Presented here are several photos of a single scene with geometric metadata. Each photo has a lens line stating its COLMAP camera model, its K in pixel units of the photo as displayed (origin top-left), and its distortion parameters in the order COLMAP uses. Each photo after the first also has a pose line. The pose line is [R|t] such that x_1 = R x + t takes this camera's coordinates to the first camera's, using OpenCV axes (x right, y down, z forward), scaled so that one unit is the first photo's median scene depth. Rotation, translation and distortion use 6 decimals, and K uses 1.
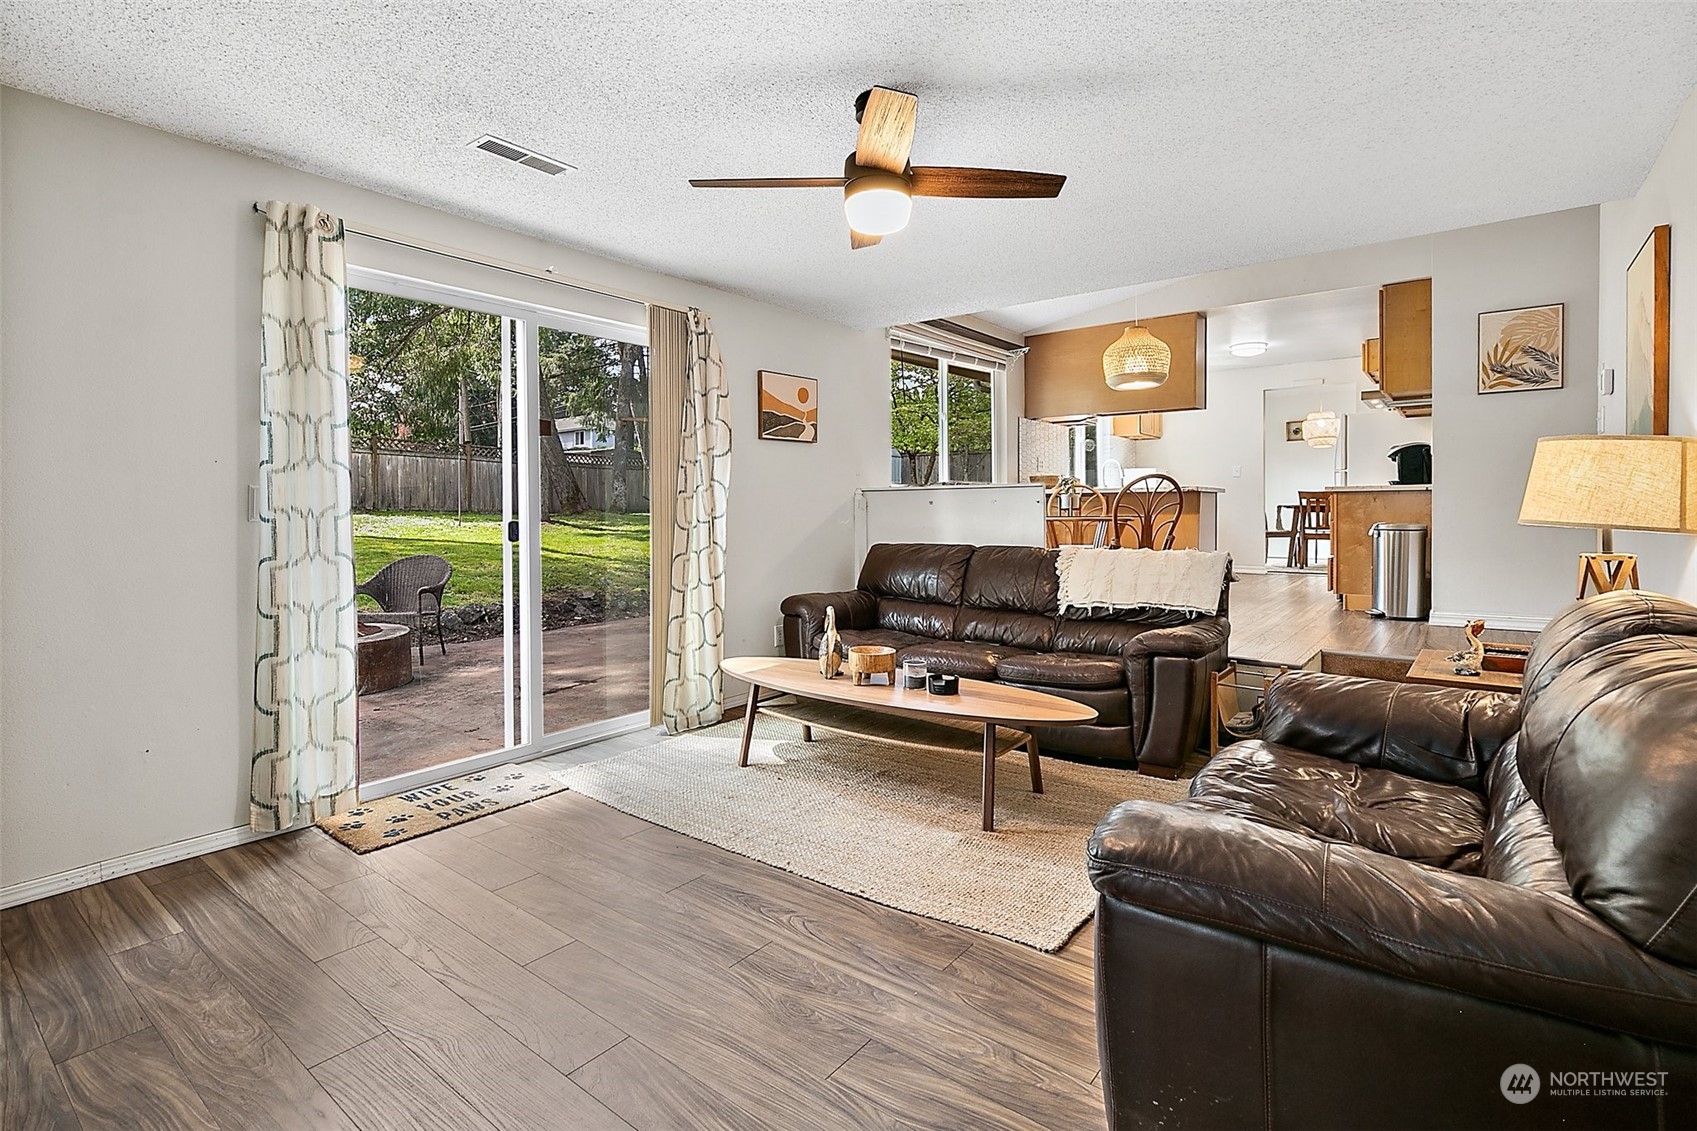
lens RADIAL K [[805.0, 0, 848.2], [0, 805.0, 543.1], [0, 0, 1]] dist [0.001925, 0.000197]
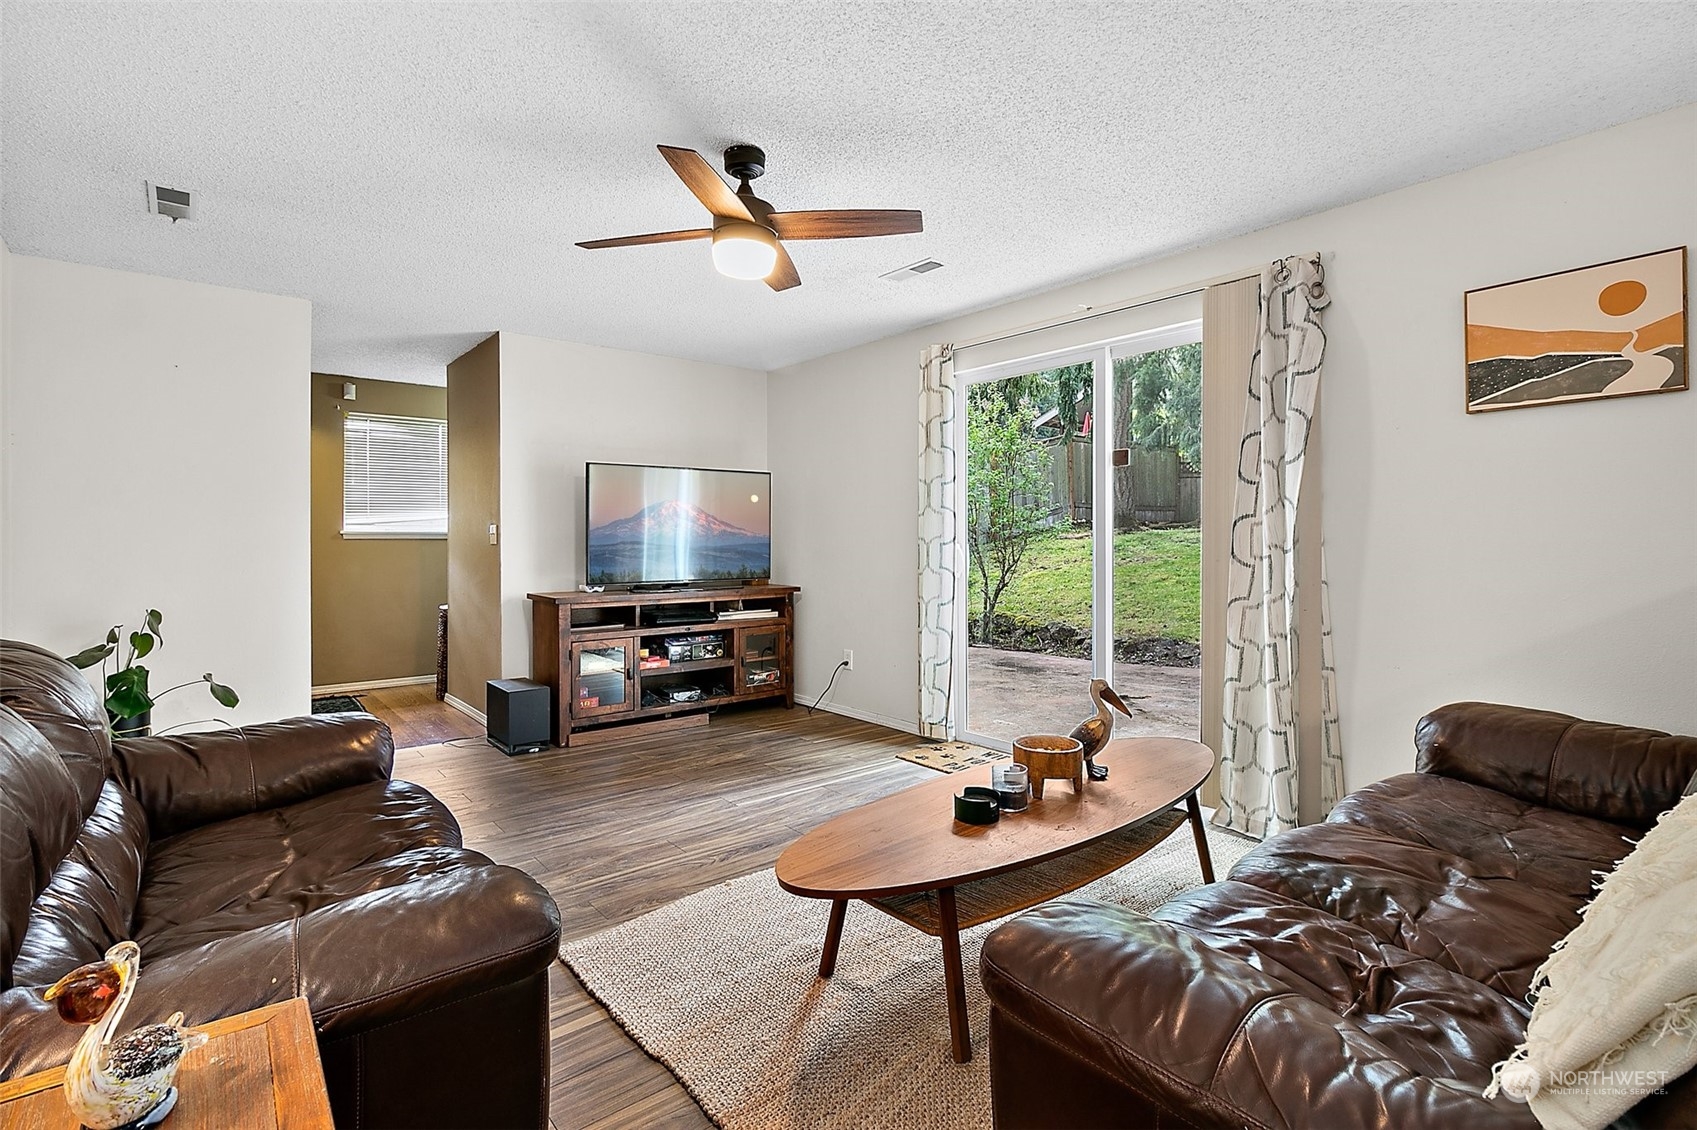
lens RADIAL K [[805.0, 0, 848.2], [0, 805.0, 542.6], [0, 0, 1]] dist [0.001925, 0.000197]
pose [[-0.224775, 0.010859, -0.974350, 0.776752], [-0.037319, 0.999108, 0.019744, -0.049682], [0.973696, 0.040800, -0.224169, 1.021651]]
